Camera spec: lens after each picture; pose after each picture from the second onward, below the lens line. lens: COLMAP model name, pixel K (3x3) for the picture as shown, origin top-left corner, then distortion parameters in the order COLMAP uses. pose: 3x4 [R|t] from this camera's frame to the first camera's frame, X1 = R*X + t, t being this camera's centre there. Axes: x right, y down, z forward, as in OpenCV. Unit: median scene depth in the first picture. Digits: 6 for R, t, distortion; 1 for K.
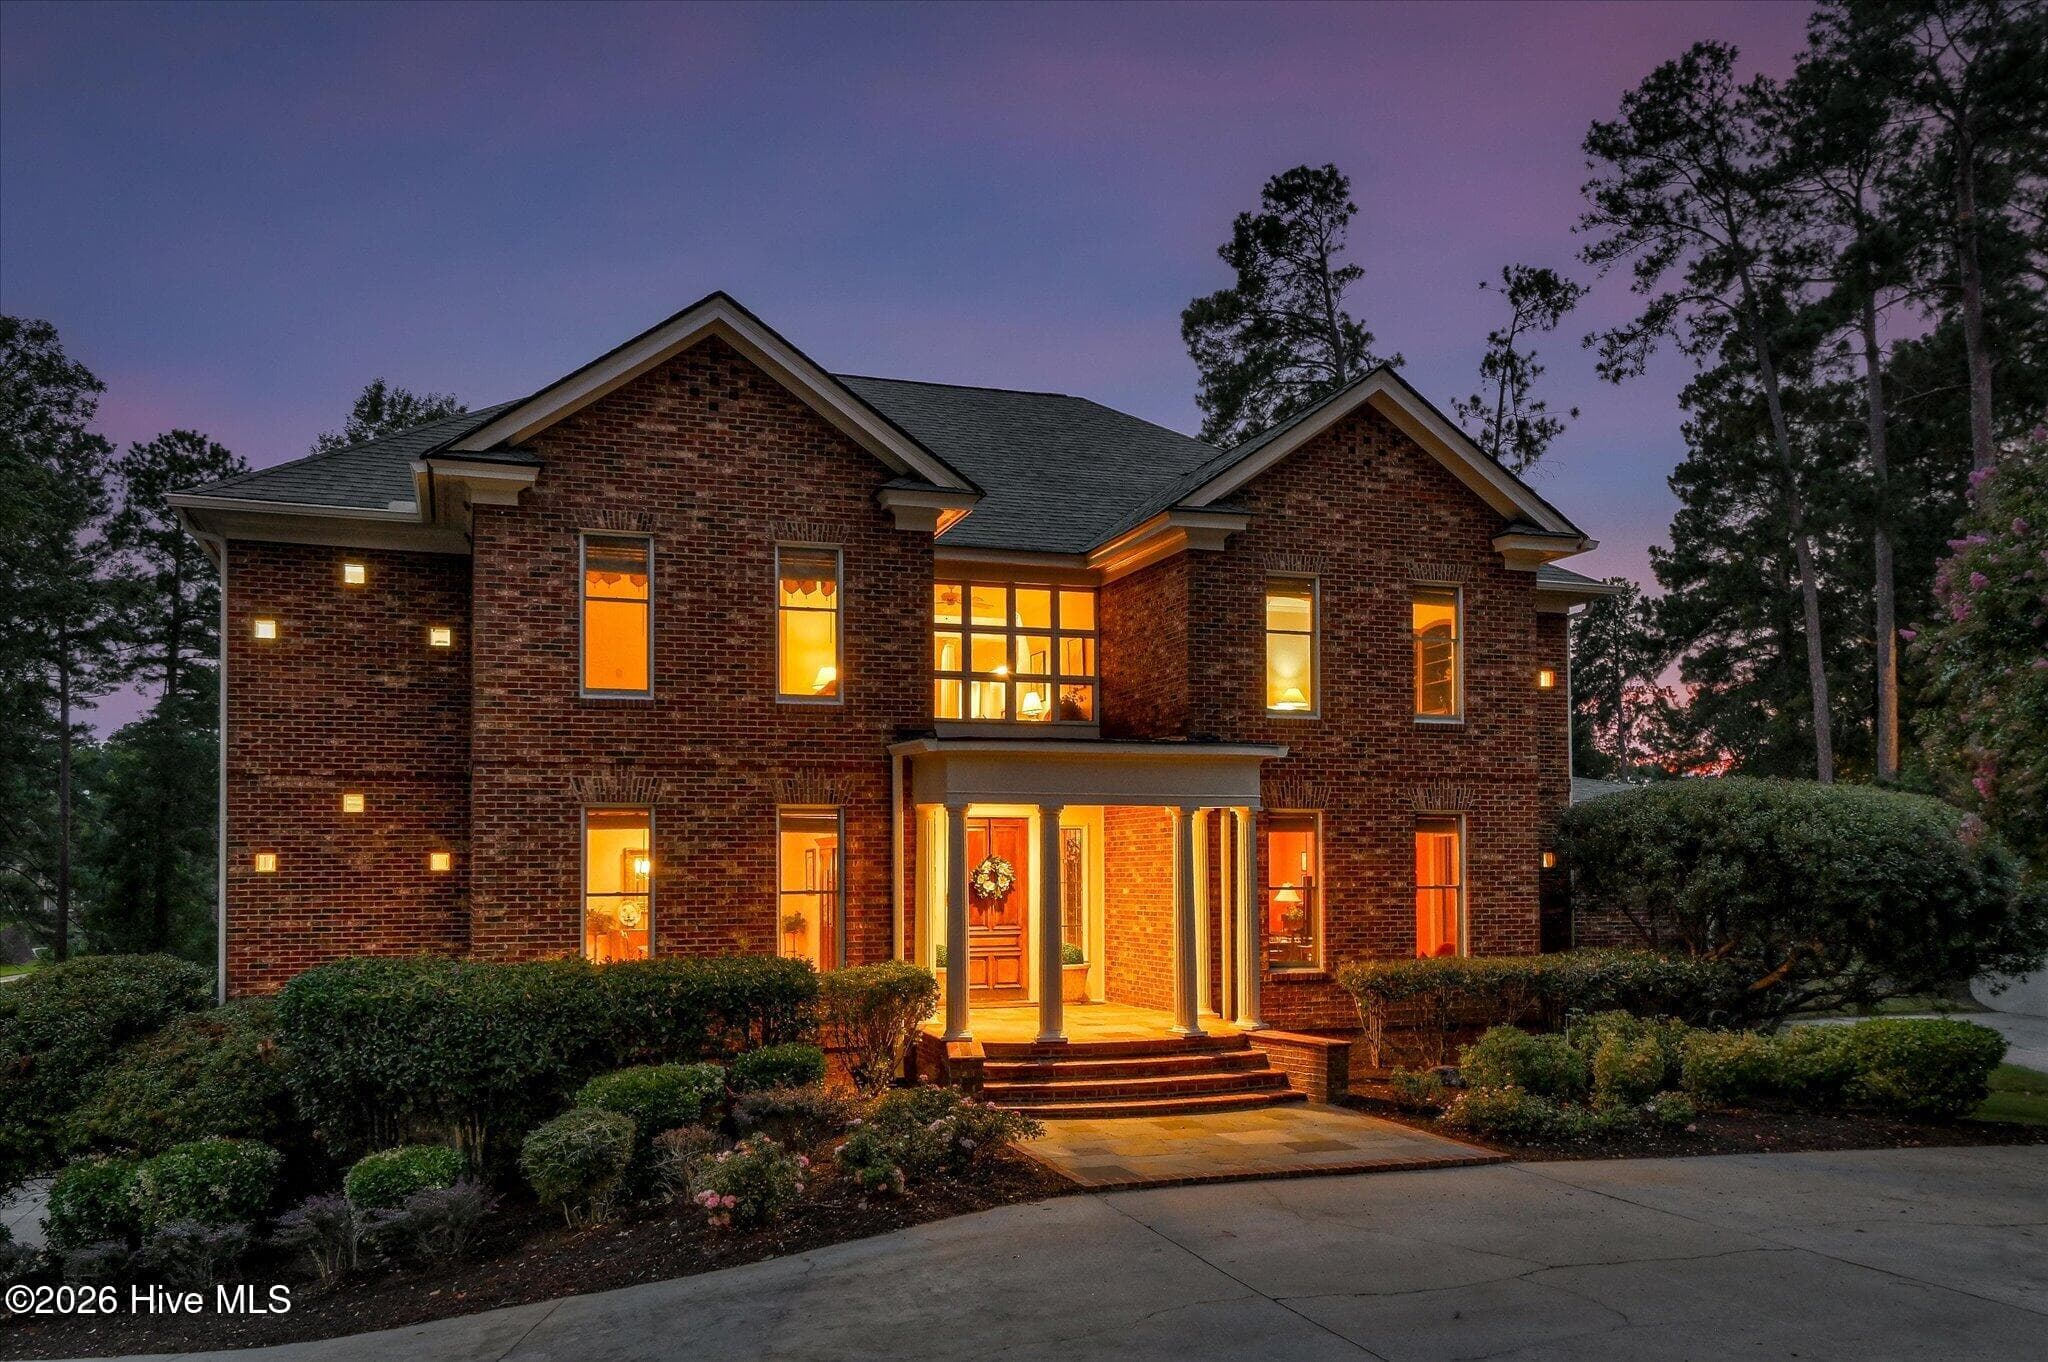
lens RADIAL K [[3403.0, 0, 1024.0], [0, 3403.0, 681.0], [0, 0, 1]] dist [0.047809, 0.077916]
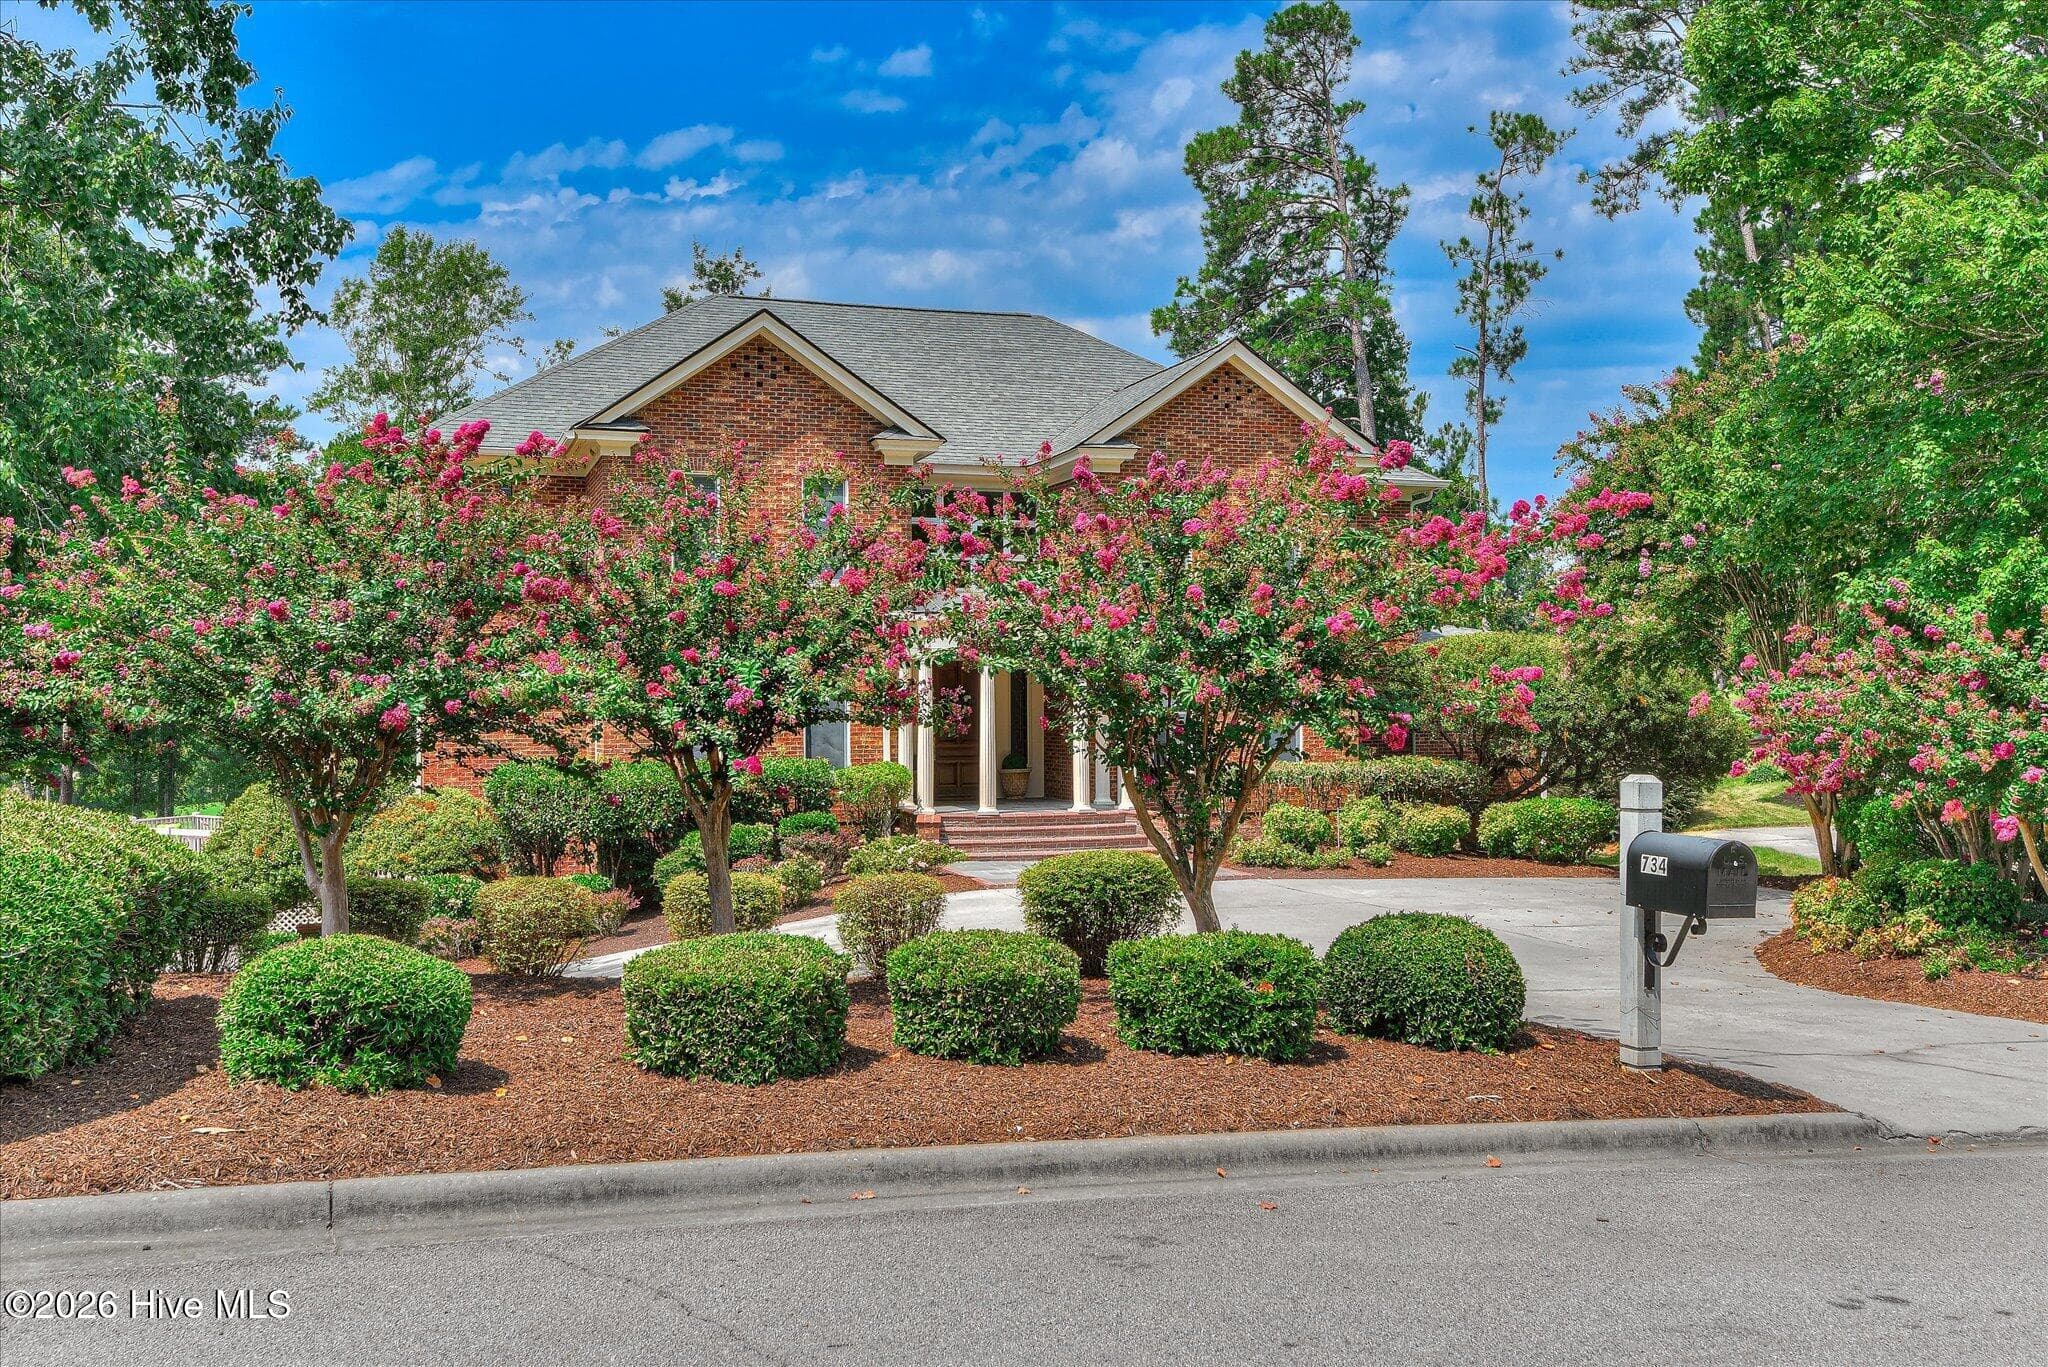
lens RADIAL K [[7198.2, 0, 1024.3], [0, 7198.2, 683.3], [0, 0, 1]] dist [0.096081, 0.368499]
pose [[0.999502, 0.000458, -0.031561, 0.068247], [0.001293, 0.998461, 0.055442, -0.070124], [0.031538, -0.055455, 0.997963, -1.187296]]
